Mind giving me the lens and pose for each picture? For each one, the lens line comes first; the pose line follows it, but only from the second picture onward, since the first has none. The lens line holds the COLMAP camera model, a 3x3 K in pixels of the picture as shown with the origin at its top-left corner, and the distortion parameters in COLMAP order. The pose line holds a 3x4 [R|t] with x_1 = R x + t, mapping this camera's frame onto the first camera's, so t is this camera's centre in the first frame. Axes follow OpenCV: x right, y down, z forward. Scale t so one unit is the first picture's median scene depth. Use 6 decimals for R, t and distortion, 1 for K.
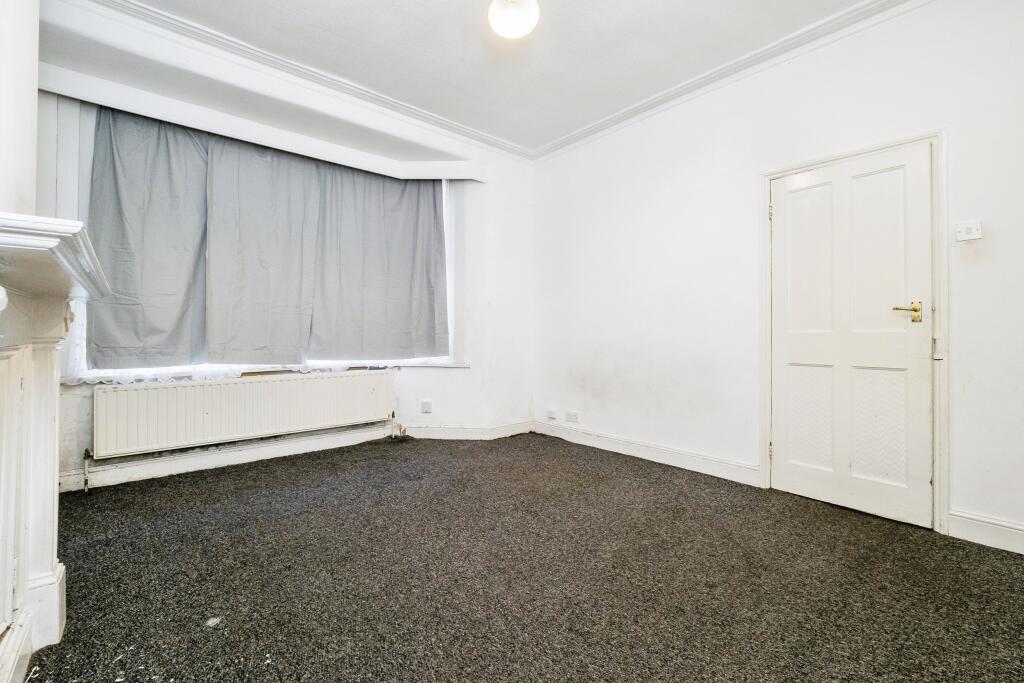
lens RADIAL K [[442.9, 0, 526.7], [0, 442.9, 336.7], [0, 0, 1]] dist [-0.002381, -0.000499]
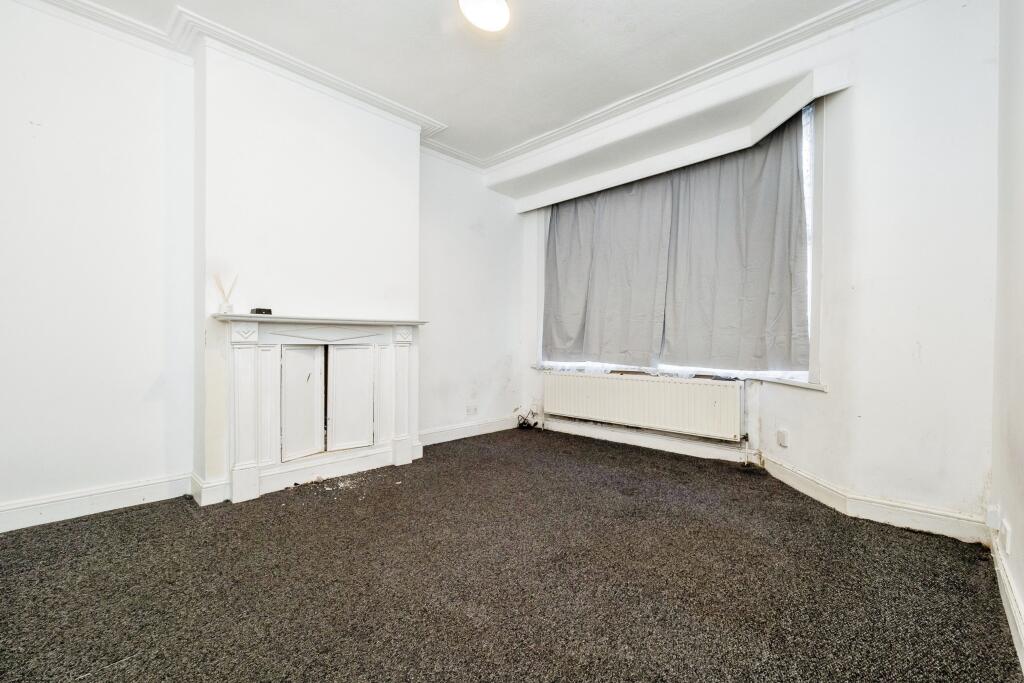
lens RADIAL K [[441.7, 0, 519.5], [0, 441.7, 348.7], [0, 0, 1]] dist [-0.001620, -0.000741]
pose [[0.066261, 0.015219, -0.997686, 0.586032], [-0.006520, 0.999869, 0.014819, 0.001408], [0.997781, 0.005523, 0.066352, 0.626143]]
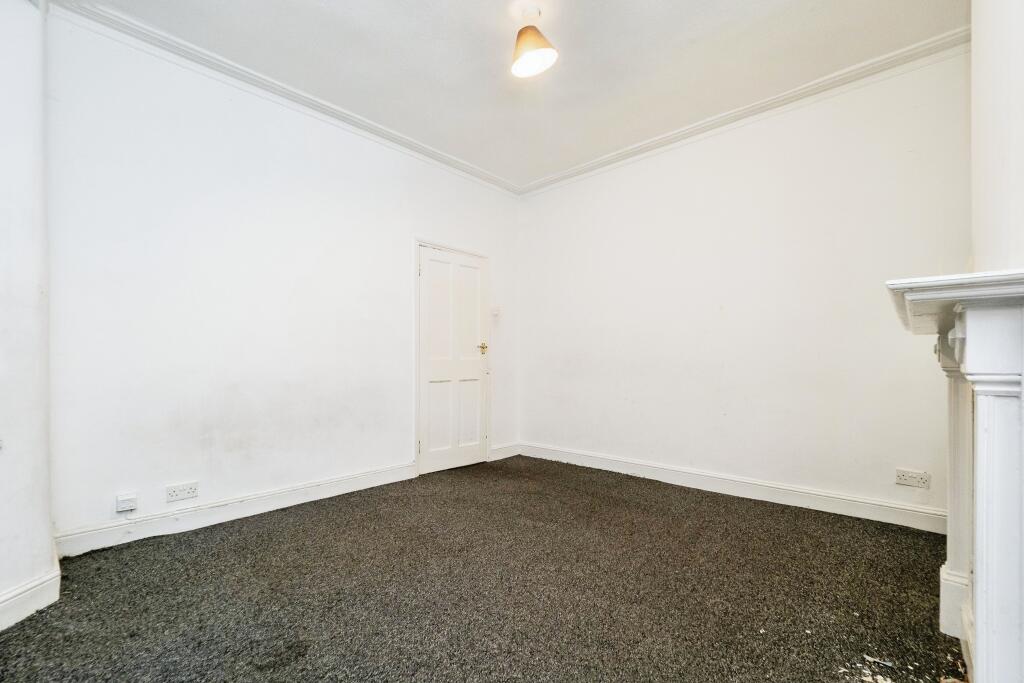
lens RADIAL K [[441.7, 0, 519.5], [0, 441.7, 348.7], [0, 0, 1]] dist [-0.001620, -0.000741]
pose [[-0.098008, 0.020302, 0.994979, -0.690937], [0.003869, 0.999792, -0.020019, -0.010865], [-0.995178, 0.001888, -0.098066, 0.702954]]
